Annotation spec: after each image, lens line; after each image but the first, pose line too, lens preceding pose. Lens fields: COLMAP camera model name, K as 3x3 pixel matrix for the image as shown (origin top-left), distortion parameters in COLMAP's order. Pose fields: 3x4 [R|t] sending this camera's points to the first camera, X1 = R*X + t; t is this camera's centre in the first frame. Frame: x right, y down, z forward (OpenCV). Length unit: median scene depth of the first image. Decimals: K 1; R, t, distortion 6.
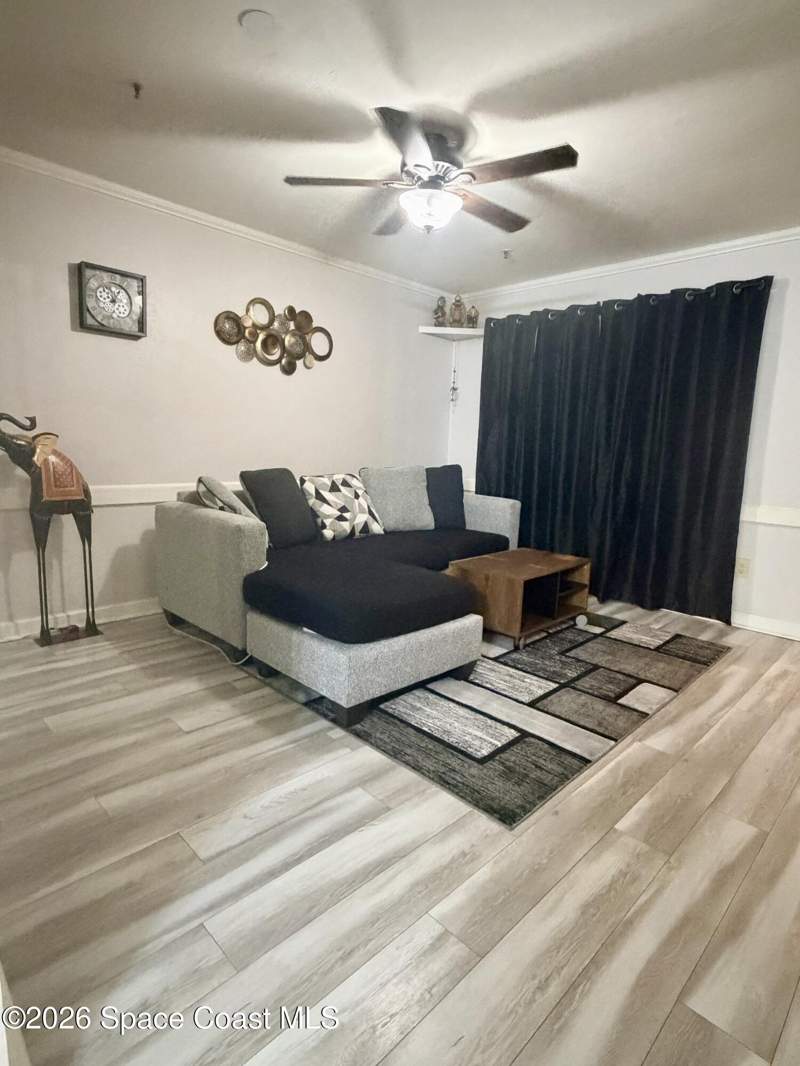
lens RADIAL K [[563.6, 0, 400.0], [0, 563.6, 533.0], [0, 0, 1]] dist [-0.002875, -0.000066]
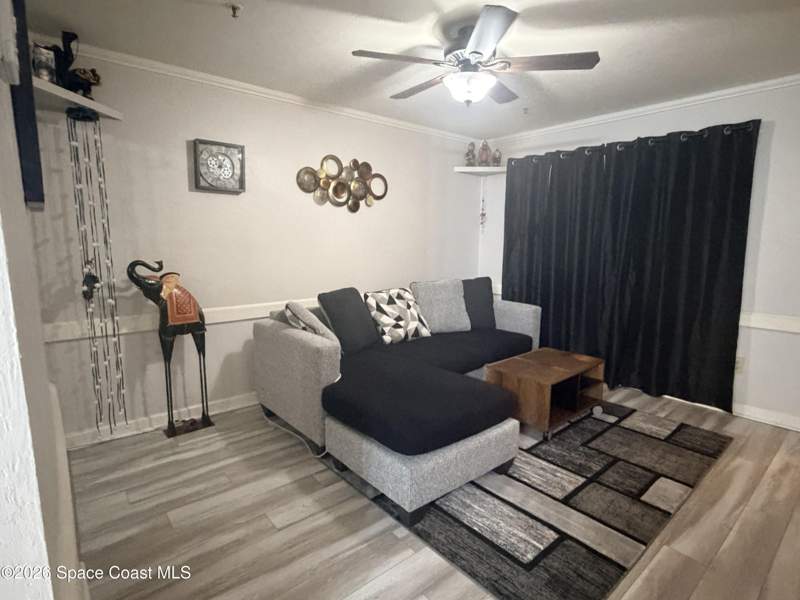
lens RADIAL K [[423.5, 0, 400.0], [0, 423.5, 300.0], [0, 0, 1]] dist [-0.000677, -0.000285]
pose [[0.996463, -0.017128, -0.082274, -0.022989], [0.015794, 0.999733, -0.016844, -0.083297], [0.082540, 0.015485, 0.996467, 0.069827]]
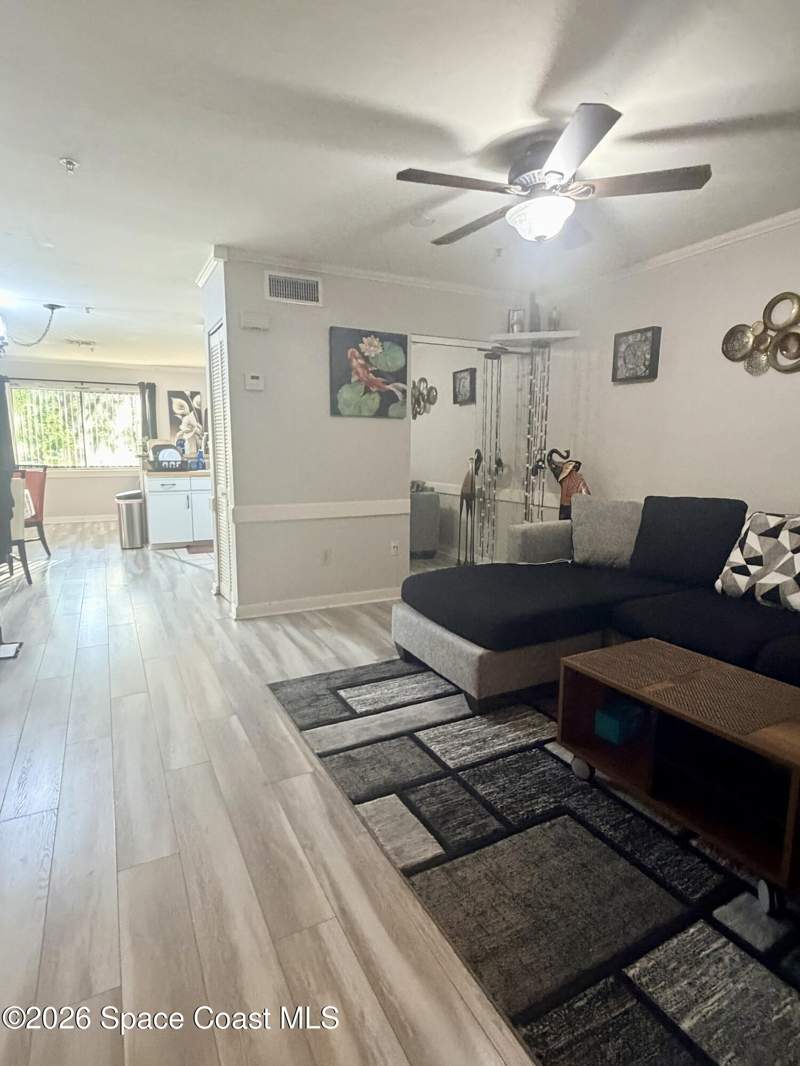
lens RADIAL K [[563.6, 0, 400.0], [0, 563.6, 533.0], [0, 0, 1]] dist [-0.002875, -0.000066]
pose [[-0.296816, 0.107851, -0.948825, 0.881782], [-0.165323, 0.972795, 0.162293, -0.144973], [0.940515, 0.205033, -0.270910, 0.933314]]
